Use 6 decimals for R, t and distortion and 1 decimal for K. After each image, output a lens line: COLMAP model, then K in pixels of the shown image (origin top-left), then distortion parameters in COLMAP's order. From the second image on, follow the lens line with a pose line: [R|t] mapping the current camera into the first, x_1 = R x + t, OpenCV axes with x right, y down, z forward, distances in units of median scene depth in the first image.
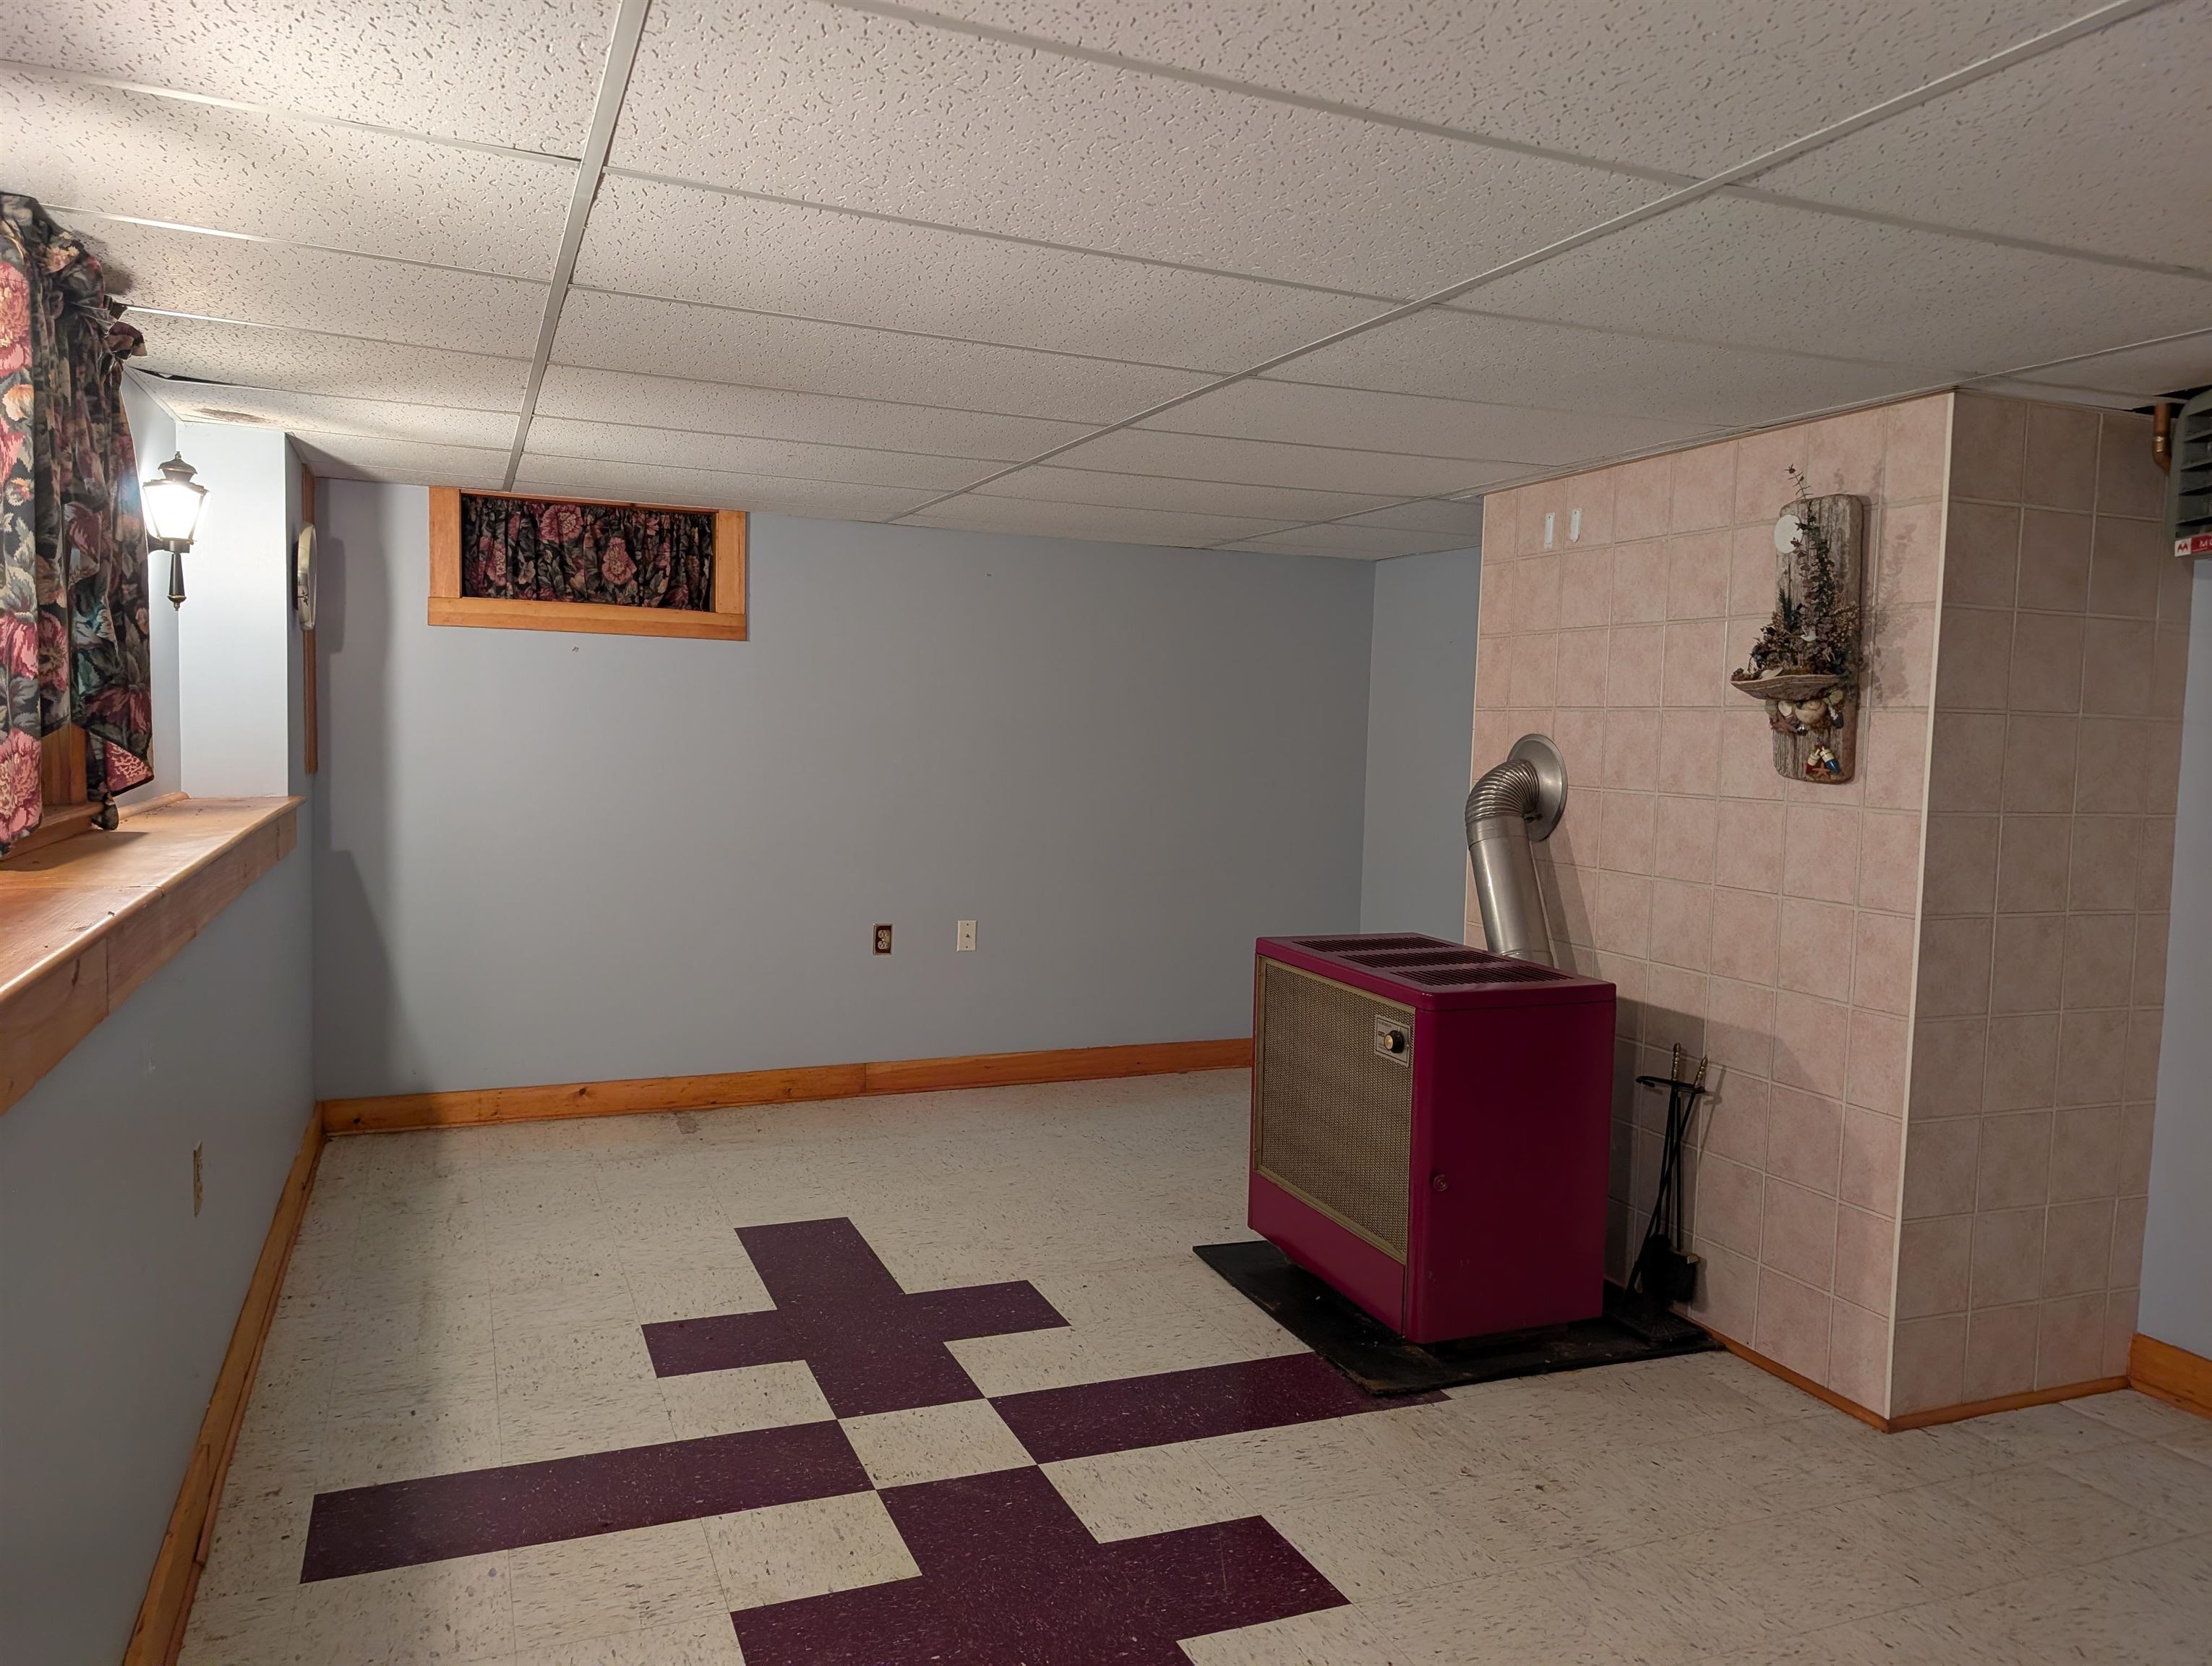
lens RADIAL K [[1587.6, 0, 1122.9], [0, 1587.6, 827.7], [0, 0, 1]] dist [0.002904, 0.001756]
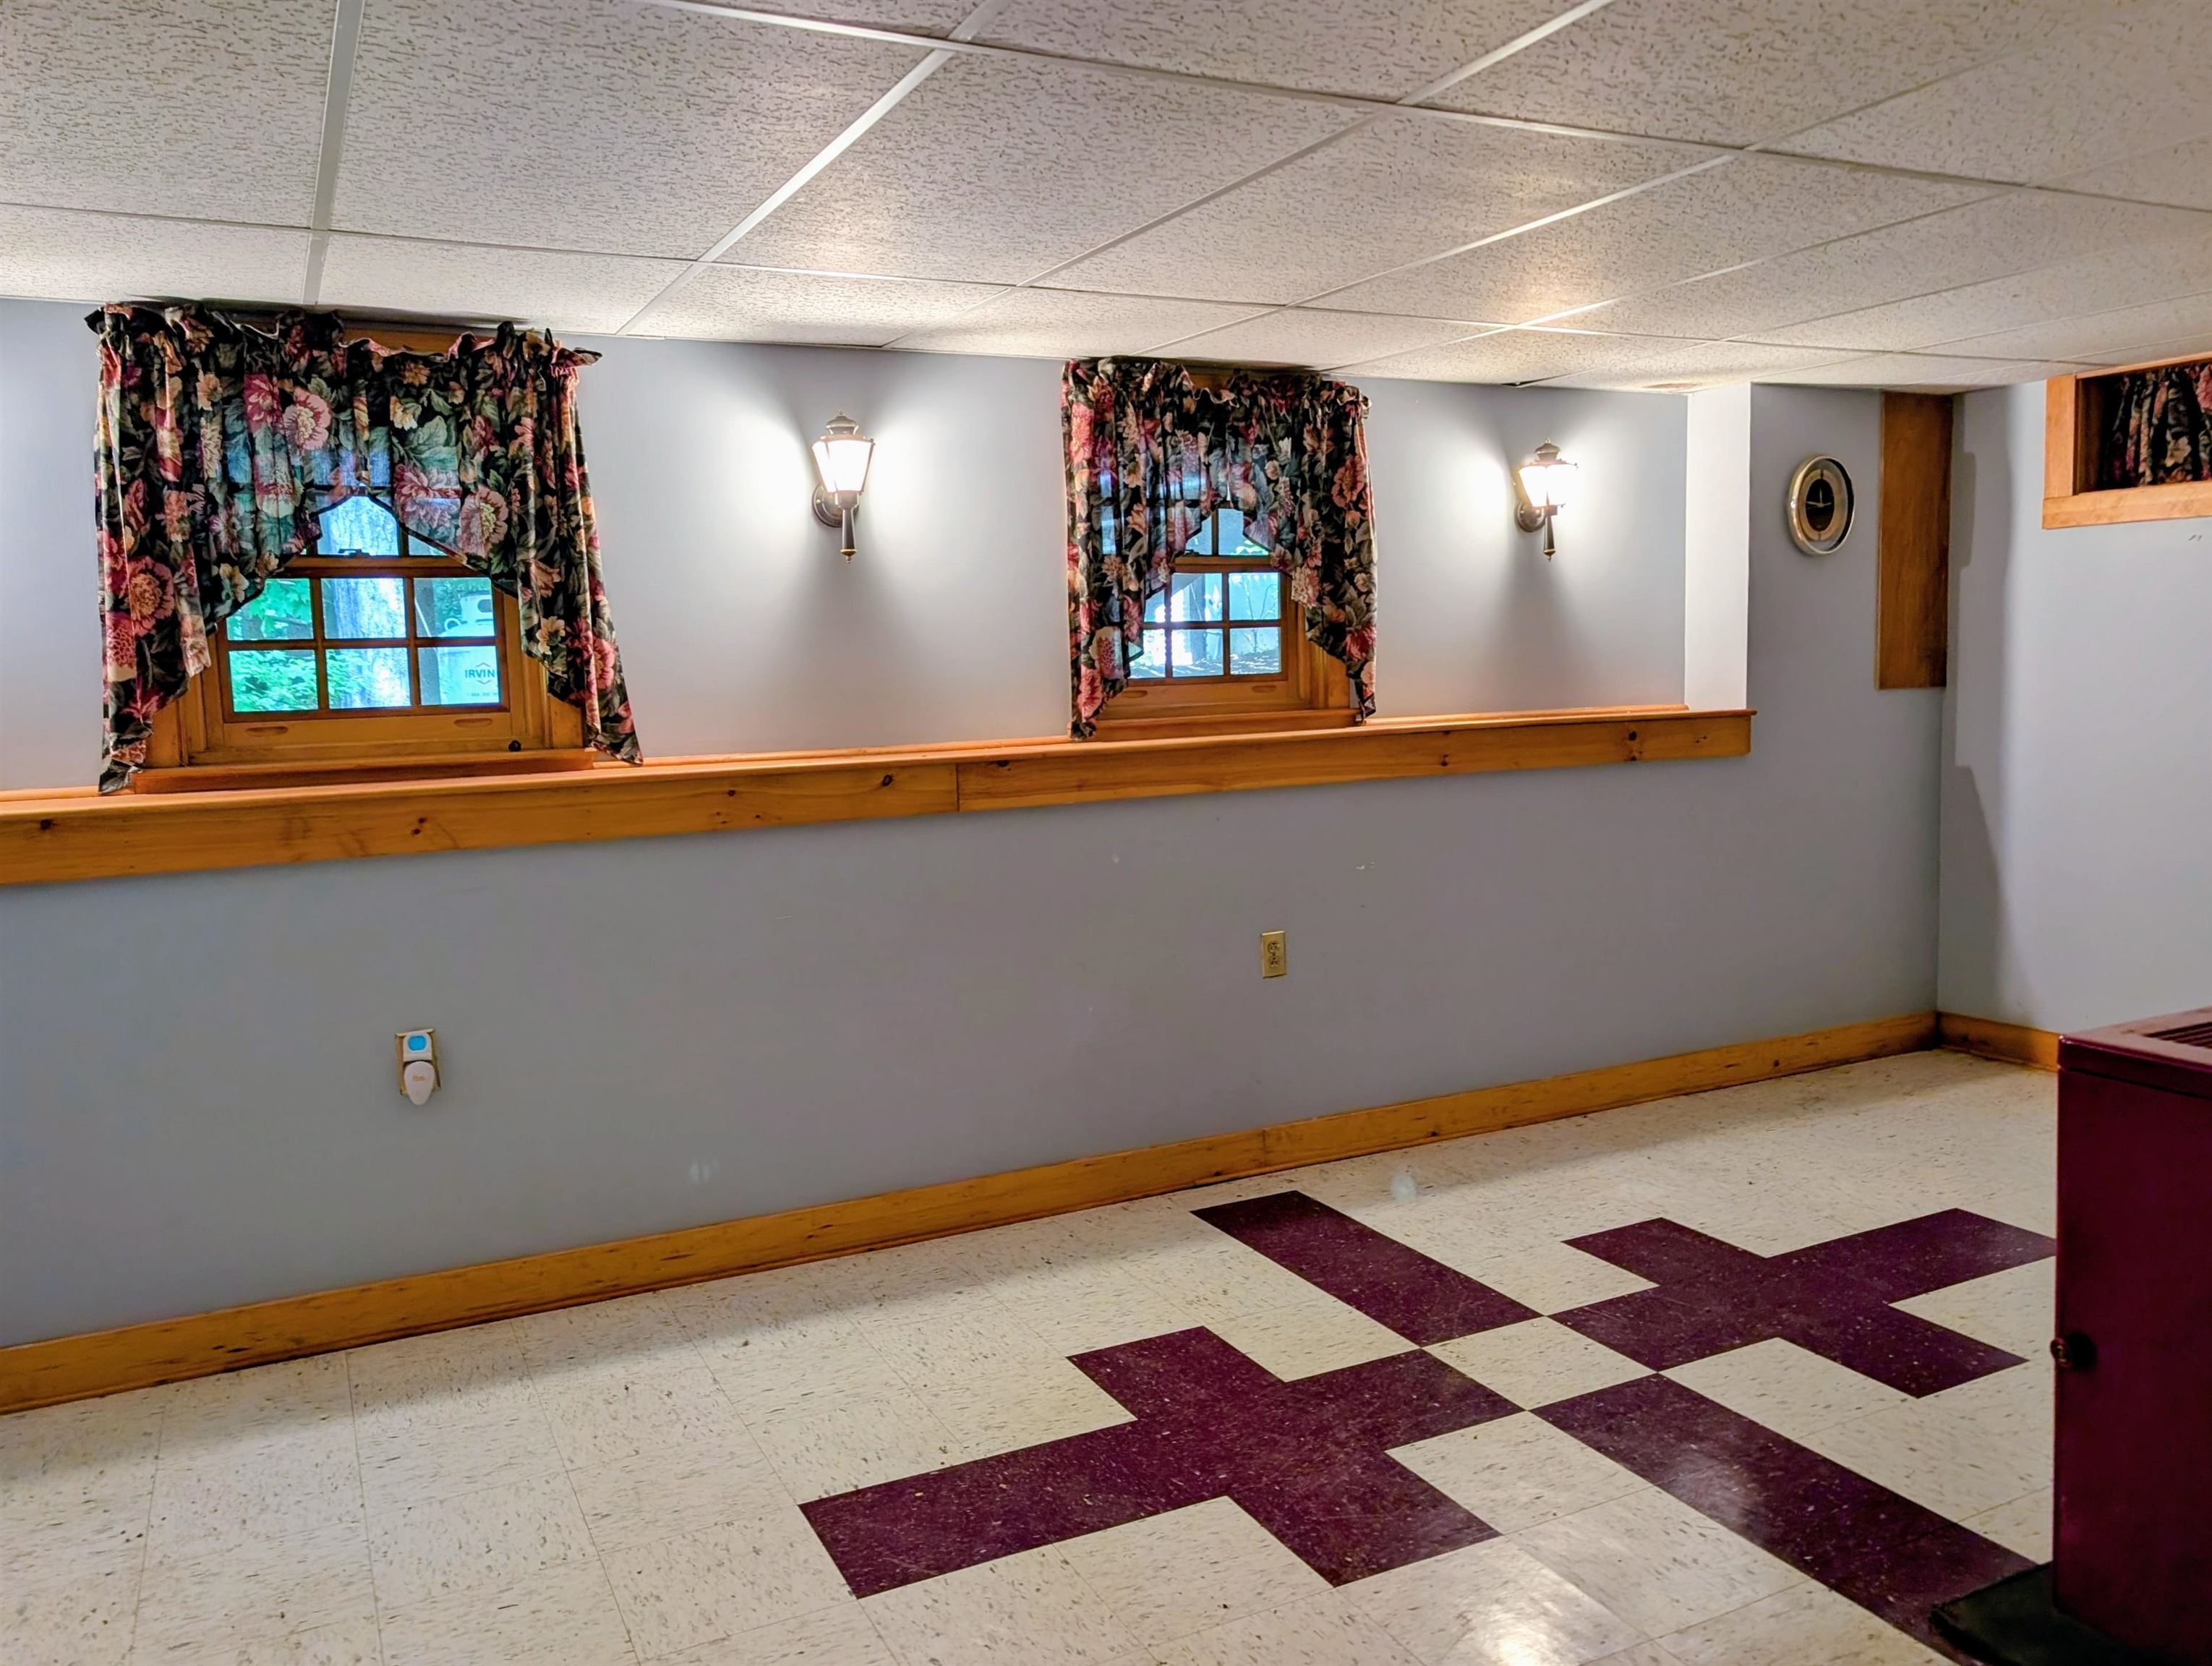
lens RADIAL K [[1685.7, 0, 1128.2], [0, 1685.7, 829.0], [0, 0, 1]] dist [0.030594, -0.011661]
pose [[0.072616, 0.073769, -0.994628, 0.745528], [-0.031725, 0.996927, 0.071624, -0.009363], [0.996855, 0.026354, 0.074734, 0.553385]]
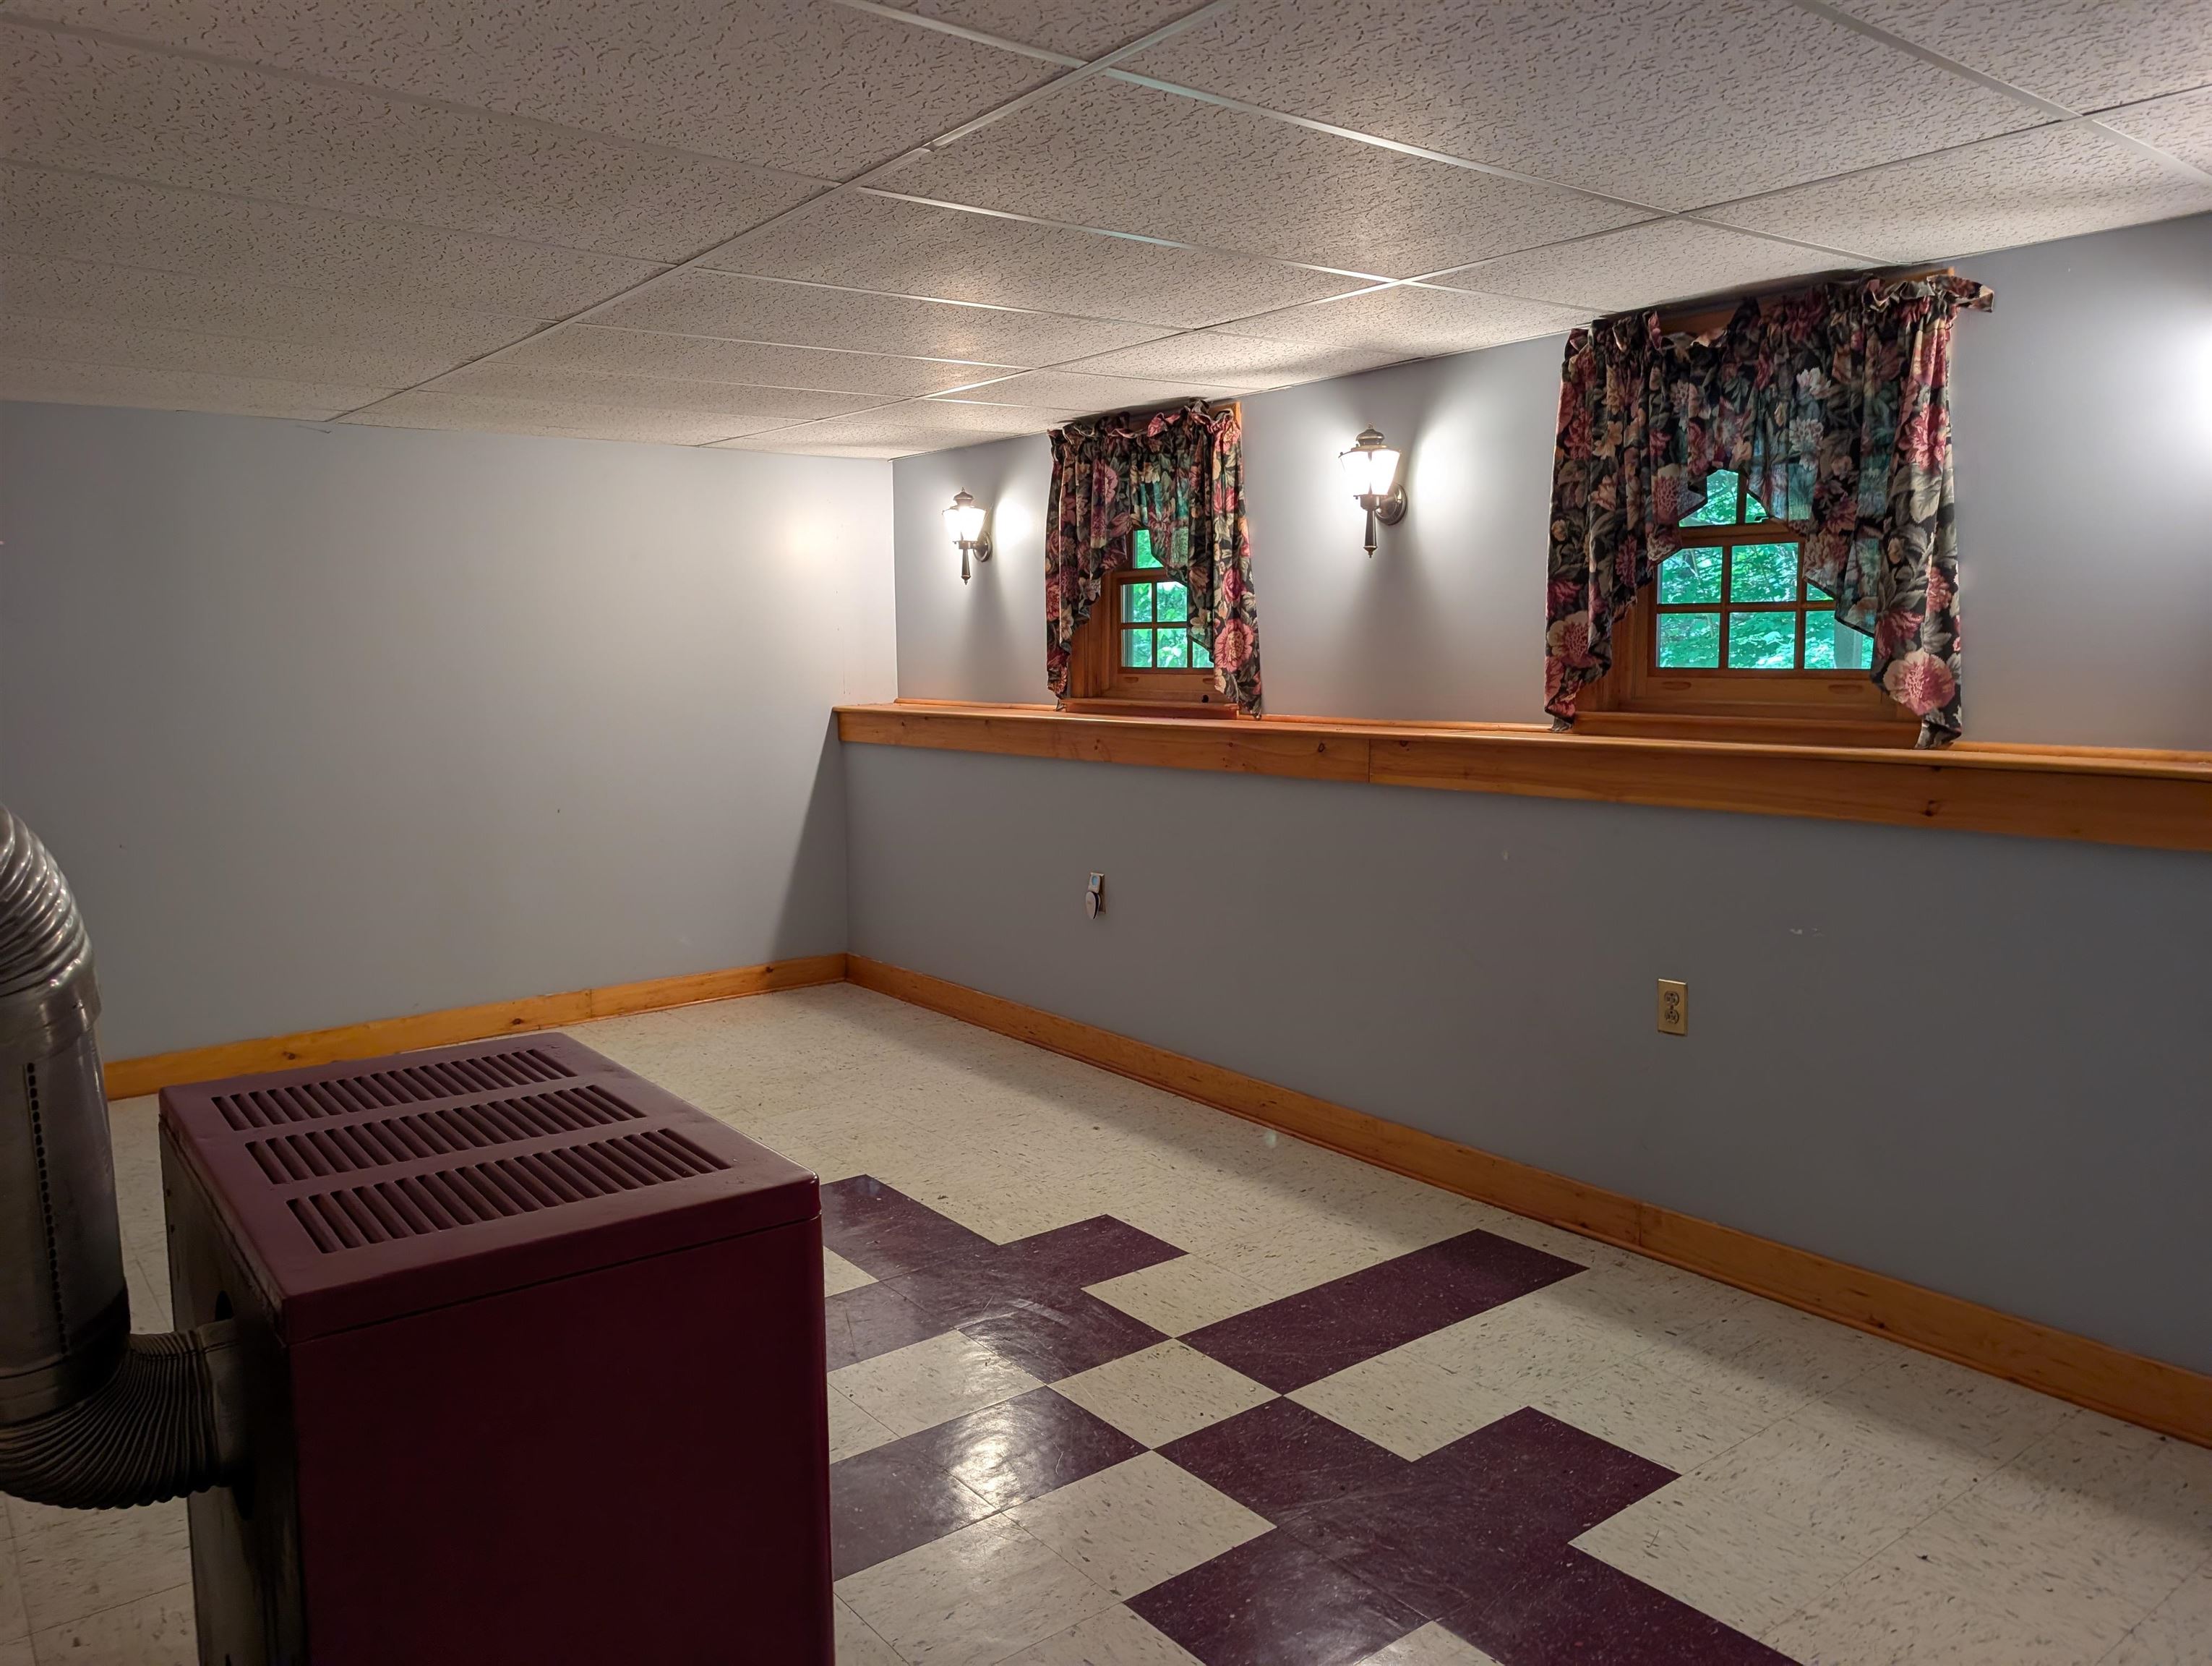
lens RADIAL K [[1587.6, 0, 1106.9], [0, 1587.6, 837.8], [0, 0, 1]] dist [0.002904, 0.001756]
pose [[-0.967161, 0.014813, -0.253731, 0.129743], [-0.030900, 0.984042, 0.175230, -0.092243], [0.252278, 0.177316, -0.951270, 1.549303]]
